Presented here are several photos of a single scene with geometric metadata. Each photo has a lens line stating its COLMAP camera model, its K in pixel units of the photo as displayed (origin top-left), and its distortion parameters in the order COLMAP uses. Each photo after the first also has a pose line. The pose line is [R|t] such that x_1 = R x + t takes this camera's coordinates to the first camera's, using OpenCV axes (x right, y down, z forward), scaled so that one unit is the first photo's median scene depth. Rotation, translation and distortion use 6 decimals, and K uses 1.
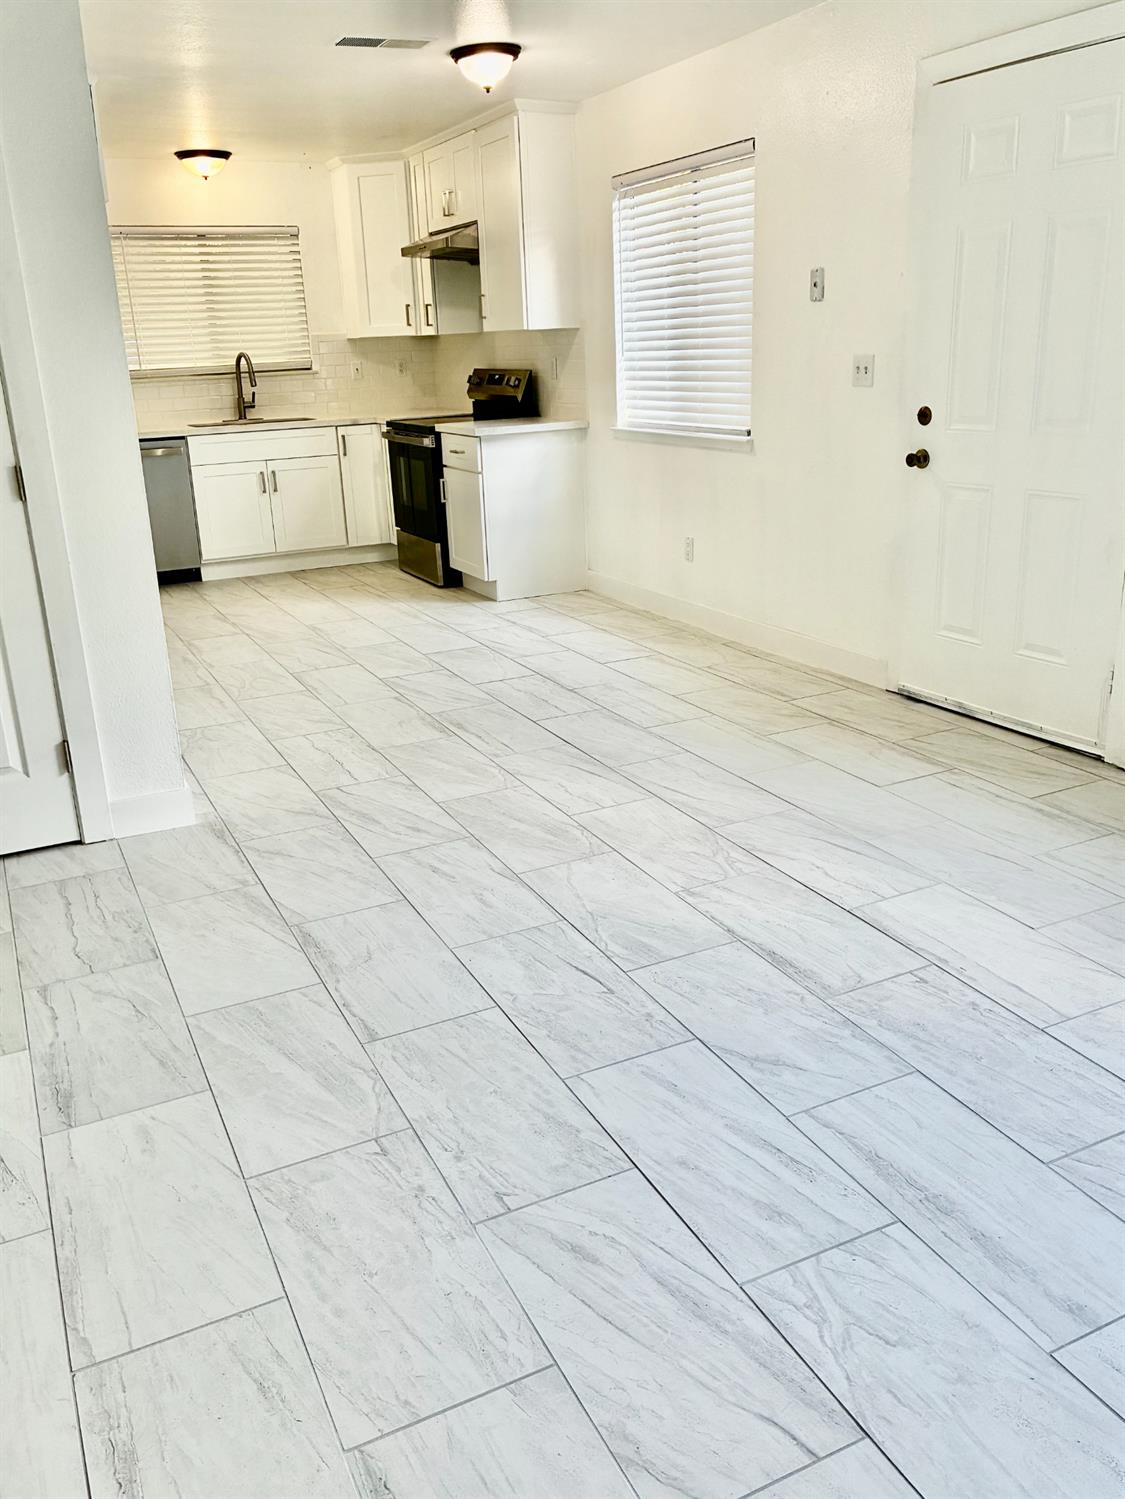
lens RADIAL K [[1238.8, 0, 552.1], [0, 1238.8, 747.1], [0, 0, 1]] dist [0.028672, 0.000442]
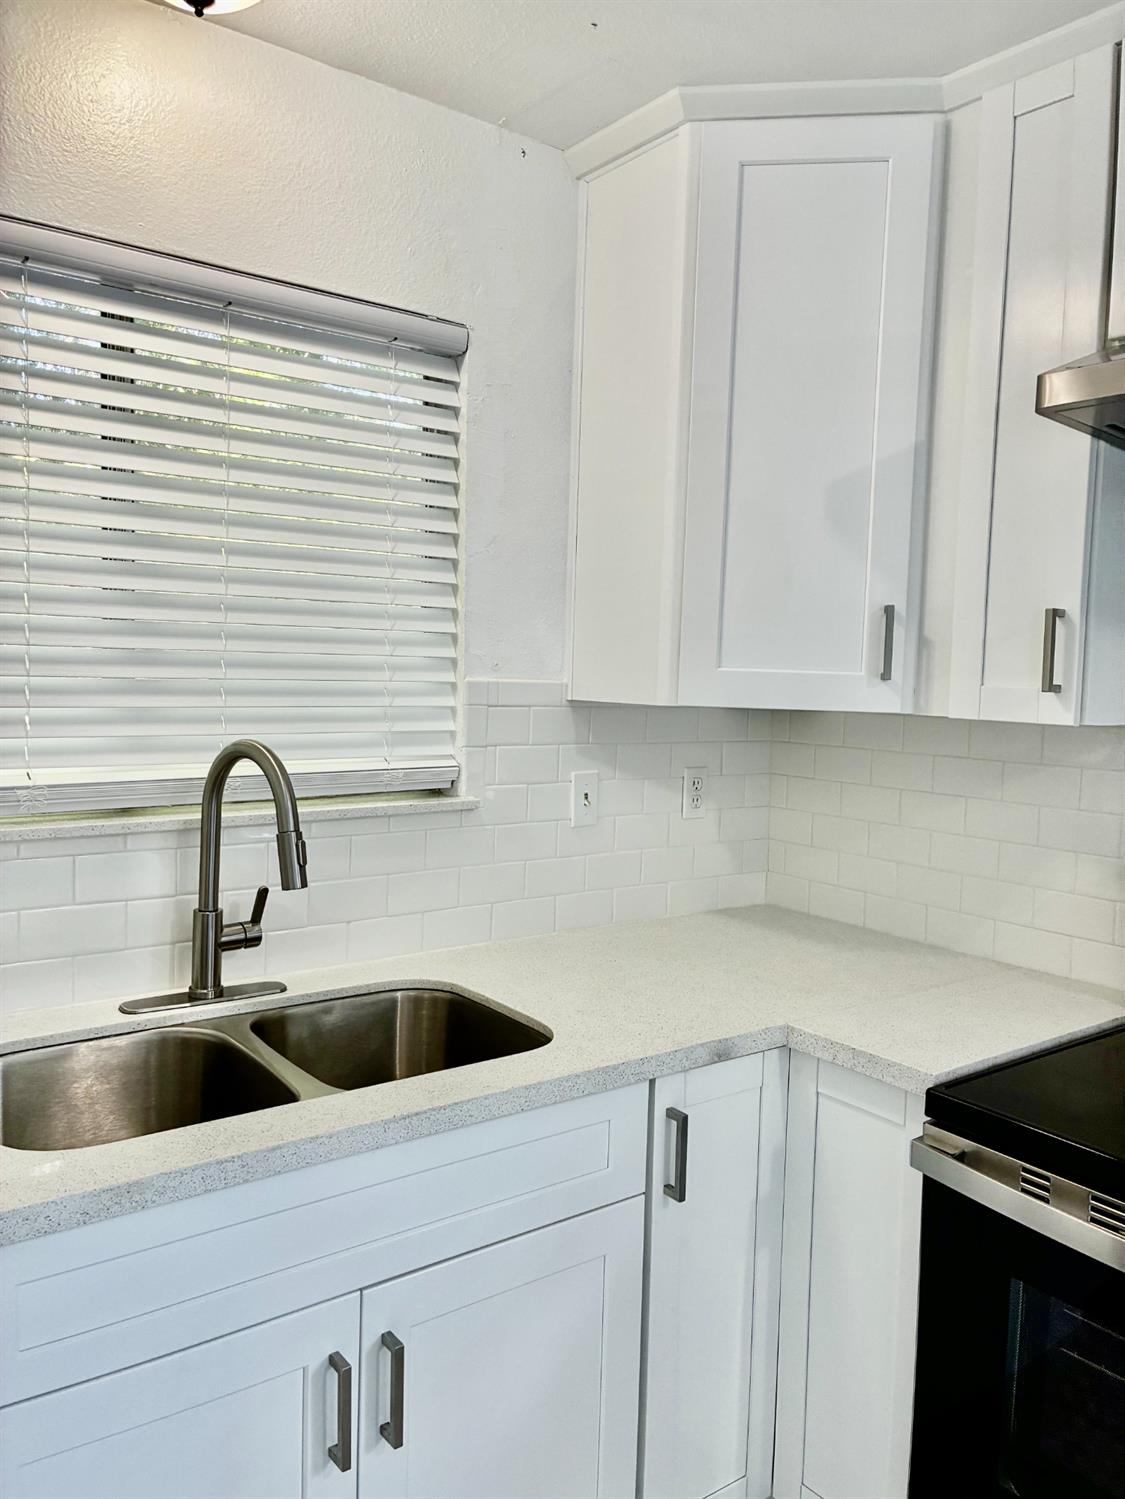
lens RADIAL K [[1138.0, 0, 556.9], [0, 1138.0, 749.1], [0, 0, 1]] dist [0.002825, -0.001693]
pose [[0.978080, 0.056163, 0.200512, -0.365661], [-0.005951, 0.970085, -0.242692, -0.410230], [-0.208145, 0.236179, 0.949155, 1.217445]]
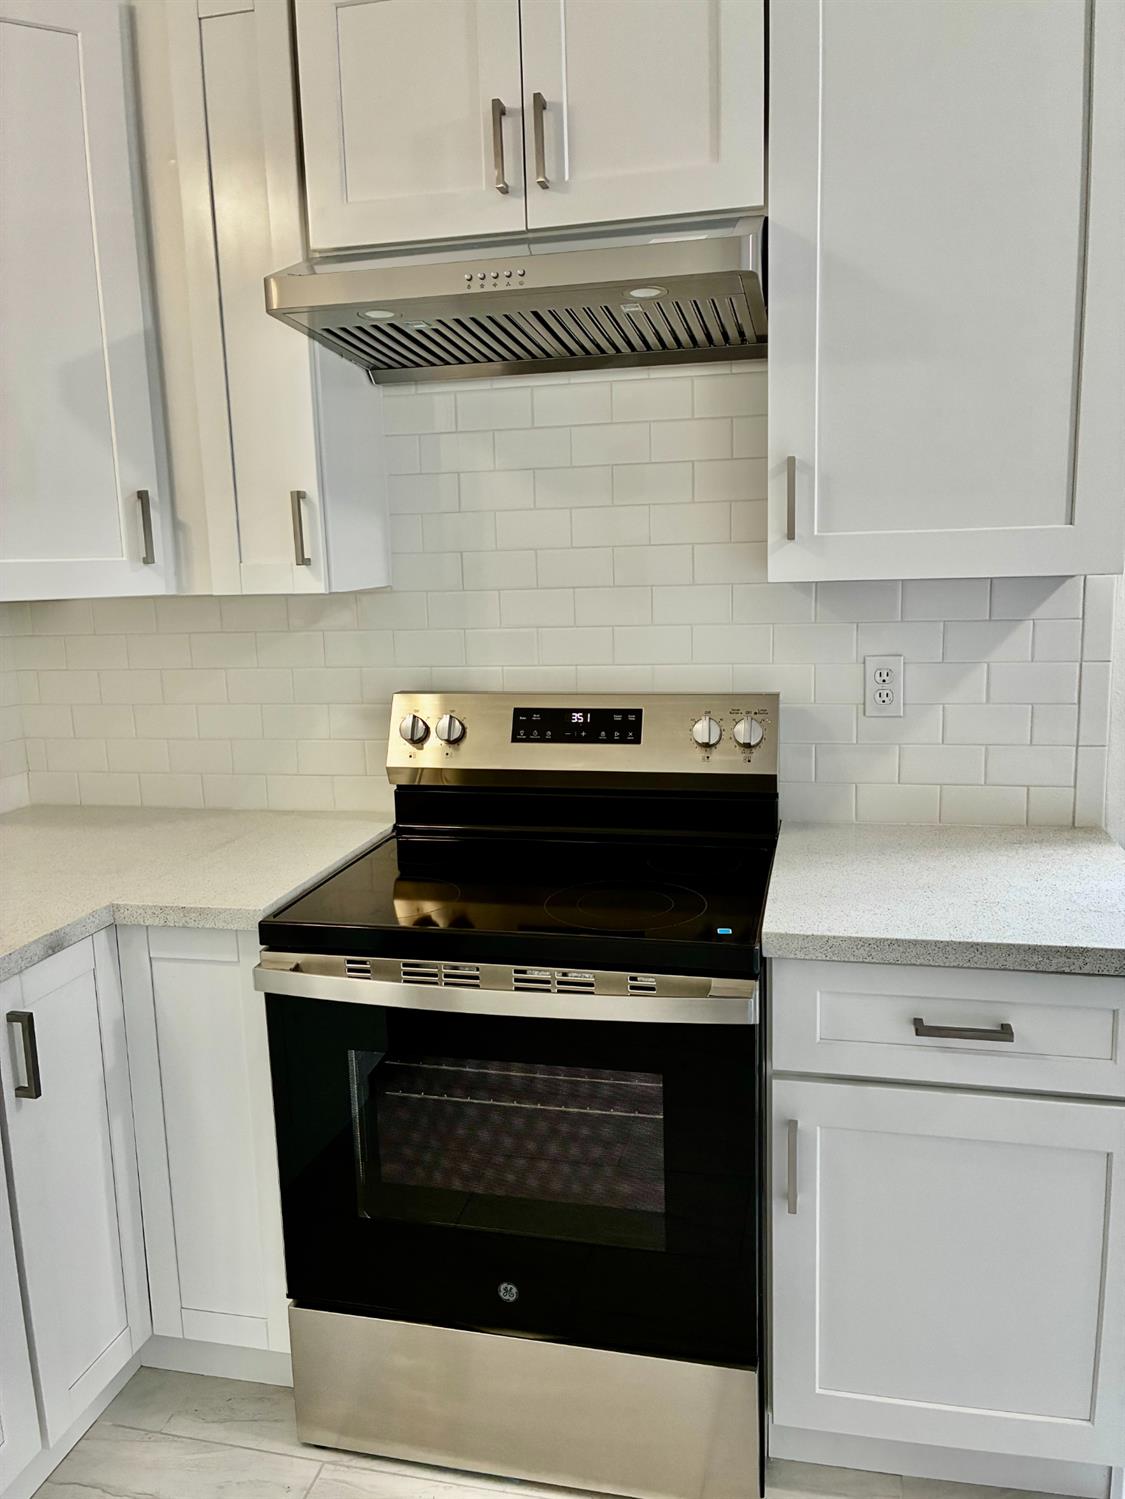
lens RADIAL K [[1138.0, 0, 556.9], [0, 1138.0, 749.1], [0, 0, 1]] dist [0.002825, -0.001693]
pose [[0.622998, -0.109547, 0.774514, -0.409974], [0.245401, 0.967529, -0.060547, -0.404090], [-0.742732, 0.227787, 0.629652, 1.209568]]
